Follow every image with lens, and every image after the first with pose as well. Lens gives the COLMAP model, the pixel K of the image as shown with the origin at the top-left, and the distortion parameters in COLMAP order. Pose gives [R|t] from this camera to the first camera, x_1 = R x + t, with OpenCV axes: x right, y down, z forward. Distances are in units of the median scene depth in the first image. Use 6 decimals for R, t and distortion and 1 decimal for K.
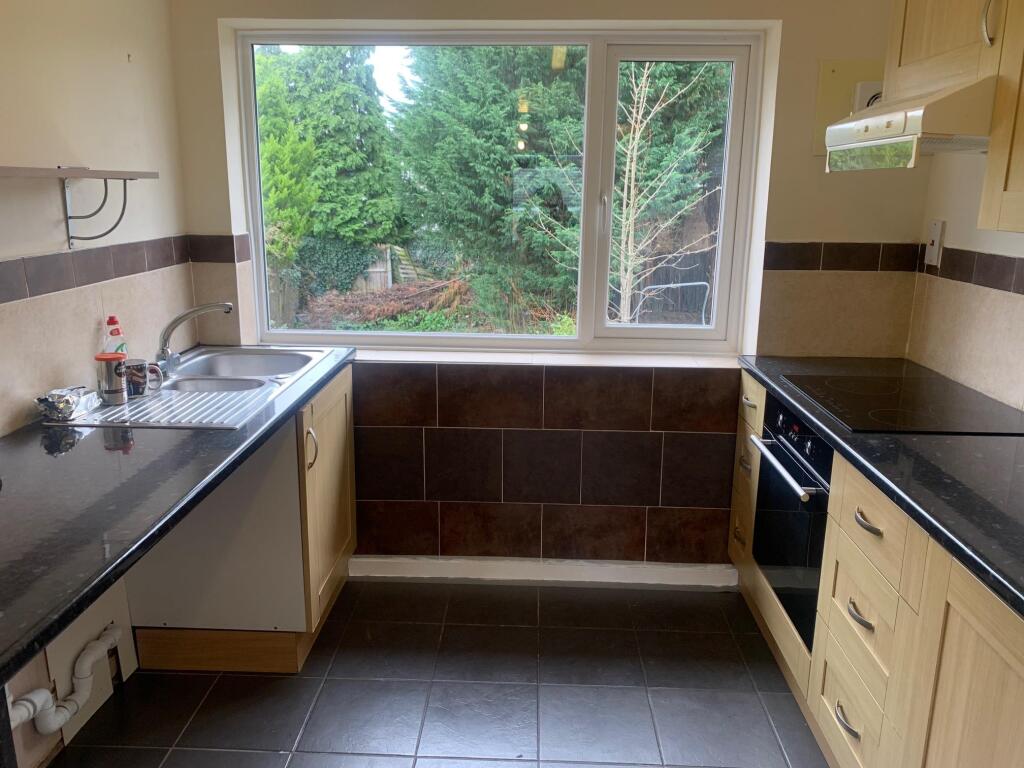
lens RADIAL K [[781.3, 0, 512.0], [0, 781.3, 384.0], [0, 0, 1]] dist [0.008451, -0.009303]
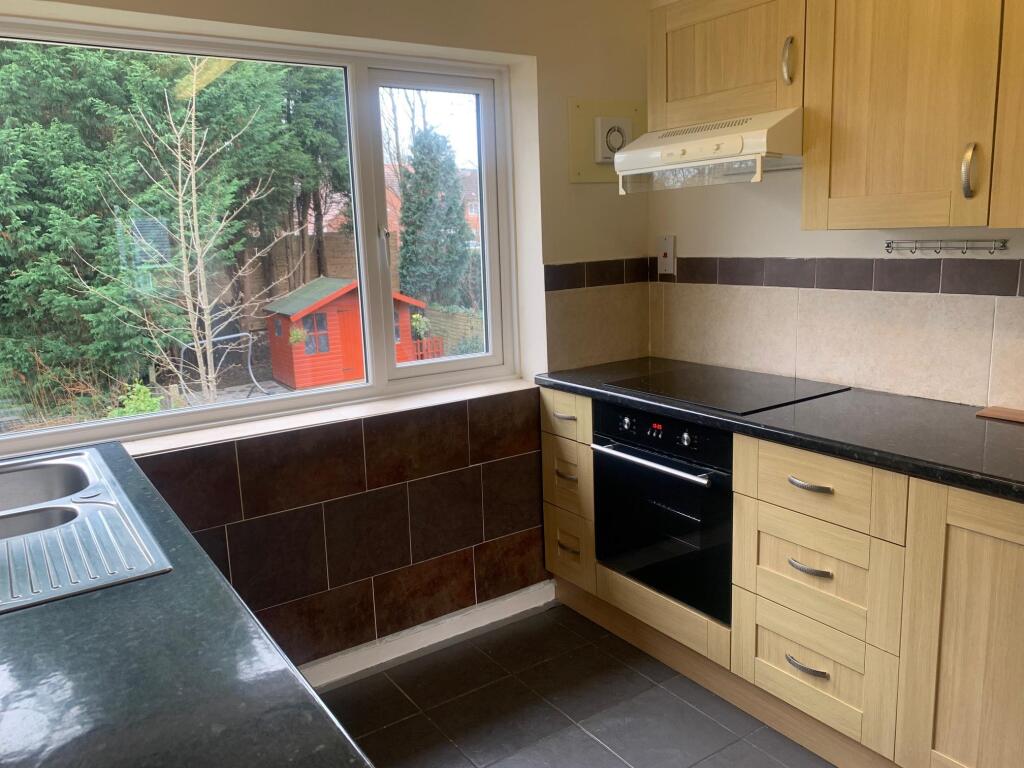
lens RADIAL K [[764.2, 0, 510.5], [0, 764.2, 375.8], [0, 0, 1]] dist [0.079270, -0.136712]
pose [[0.797946, -0.146213, 0.584726, -0.318247], [0.187288, 0.982254, -0.009967, -0.030386], [-0.572892, 0.117465, 0.811170, 0.194218]]
